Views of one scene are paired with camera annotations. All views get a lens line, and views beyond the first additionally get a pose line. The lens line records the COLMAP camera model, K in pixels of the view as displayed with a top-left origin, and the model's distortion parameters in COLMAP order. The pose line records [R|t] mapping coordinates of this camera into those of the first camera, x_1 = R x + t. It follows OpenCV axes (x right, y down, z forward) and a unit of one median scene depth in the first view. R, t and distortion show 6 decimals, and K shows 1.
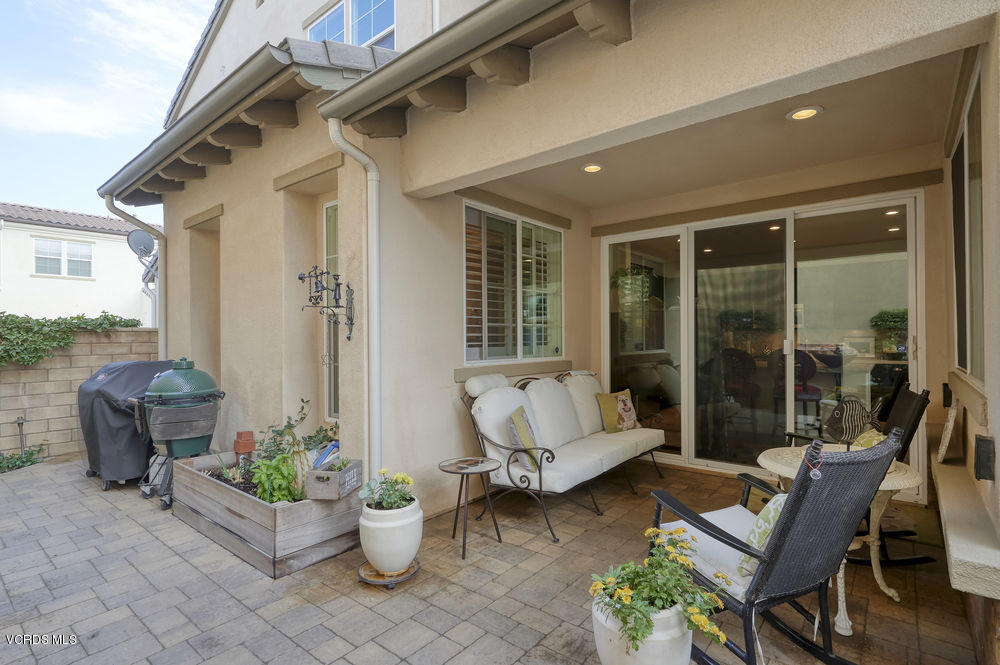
lens RADIAL K [[486.0, 0, 502.0], [0, 486.0, 325.6], [0, 0, 1]] dist [-0.016938, 0.000937]
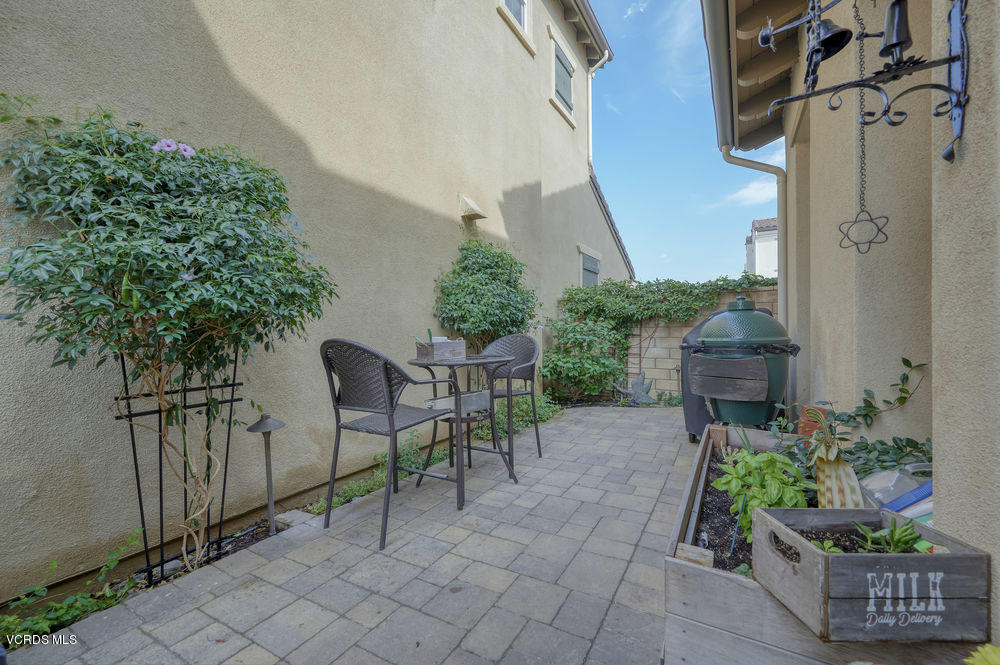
lens RADIAL K [[416.4, 0, 502.4], [0, 416.4, 333.2], [0, 0, 1]] dist [-0.002546, 0.000231]
pose [[0.170169, 0.017223, -0.985264, -0.076830], [0.025251, 0.999443, 0.021832, 0.107379], [0.985091, -0.028594, 0.169639, 0.544329]]
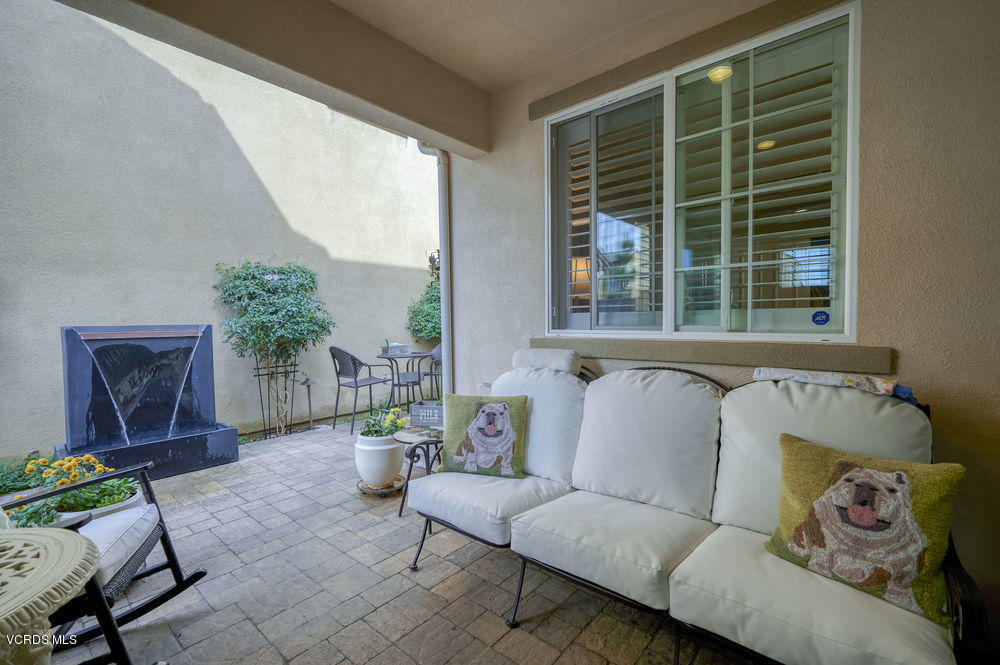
lens RADIAL K [[416.4, 0, 493.4], [0, 416.4, 334.7], [0, 0, 1]] dist [-0.002546, 0.000231]
pose [[-0.003250, 0.045809, -0.998945, 0.582026], [0.029534, 0.998519, 0.045693, 0.045345], [0.999558, -0.029354, -0.004598, 0.895717]]
